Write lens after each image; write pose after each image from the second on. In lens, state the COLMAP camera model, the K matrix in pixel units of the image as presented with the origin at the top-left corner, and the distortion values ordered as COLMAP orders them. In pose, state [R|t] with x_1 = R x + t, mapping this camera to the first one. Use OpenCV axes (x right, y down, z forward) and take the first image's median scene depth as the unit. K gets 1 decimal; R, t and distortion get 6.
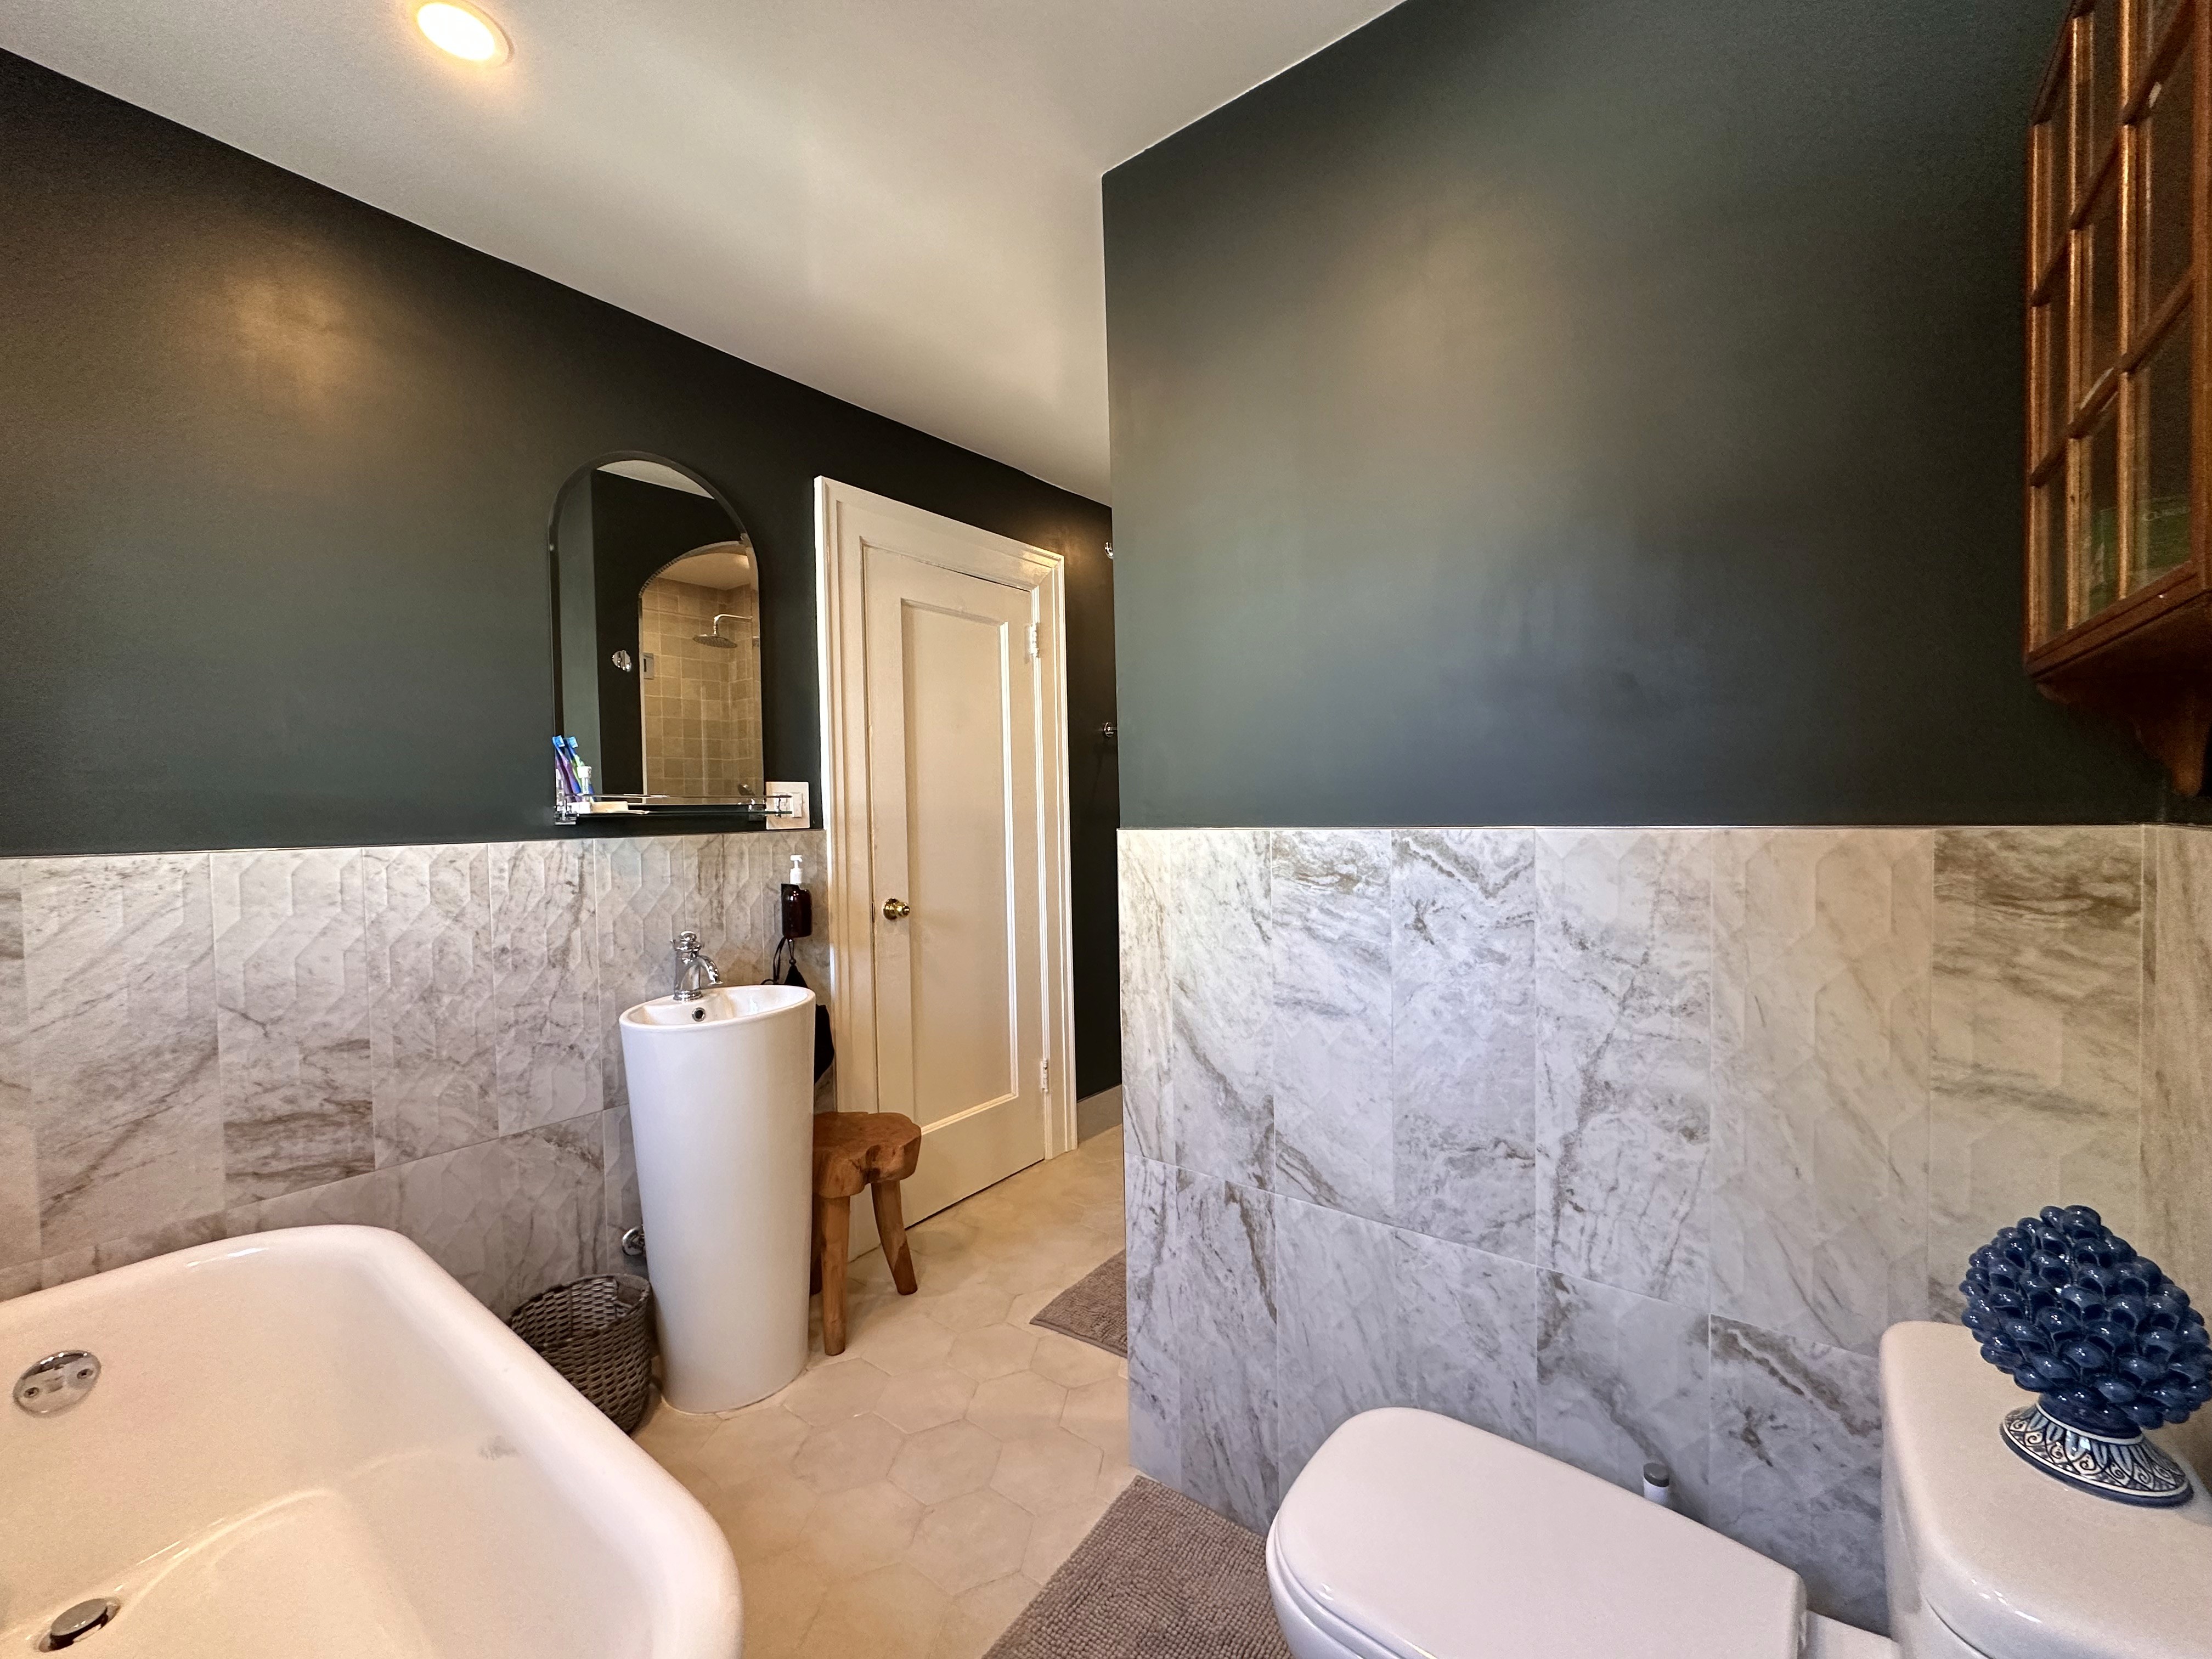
lens RADIAL K [[880.3, 0, 1107.1], [0, 880.3, 834.1], [0, 0, 1]] dist [-0.002107, 0.000141]
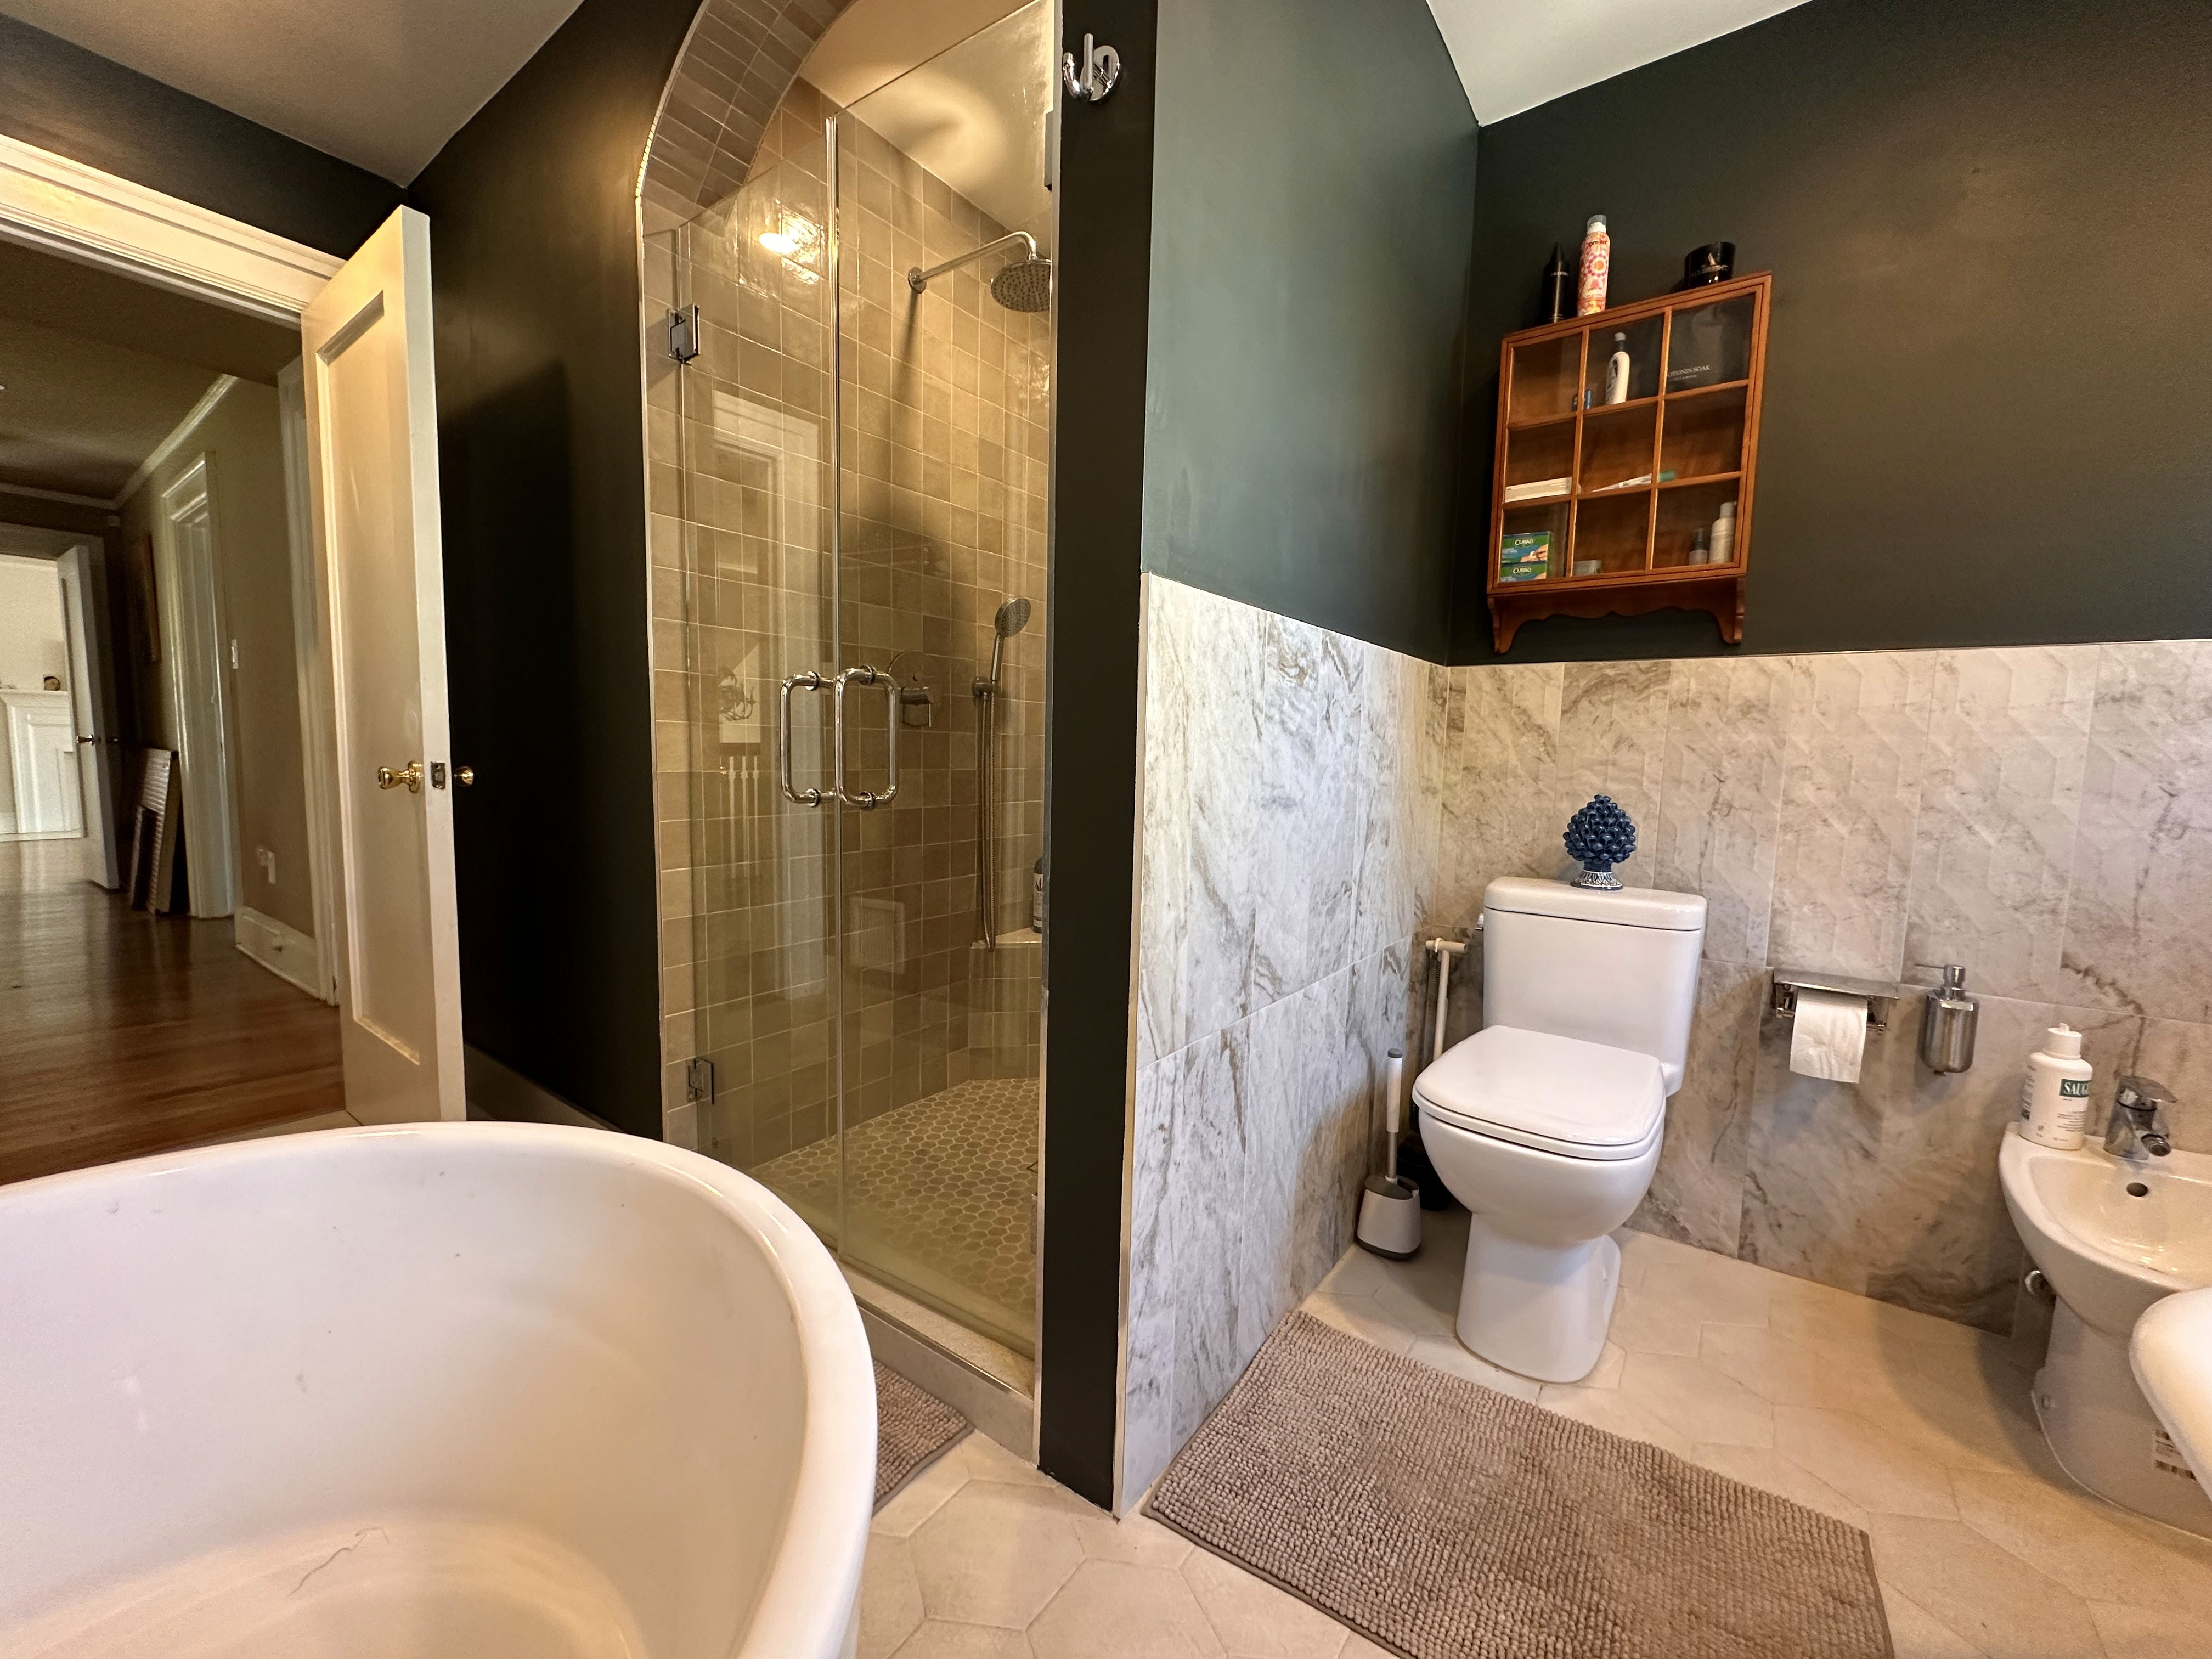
lens RADIAL K [[880.3, 0, 1109.2], [0, 880.3, 829.9], [0, 0, 1]] dist [-0.002107, 0.000141]
pose [[-0.026244, -0.071179, 0.997118, -0.671785], [0.005357, 0.997437, 0.071343, 0.141929], [-0.999641, 0.007214, -0.025795, 1.109163]]
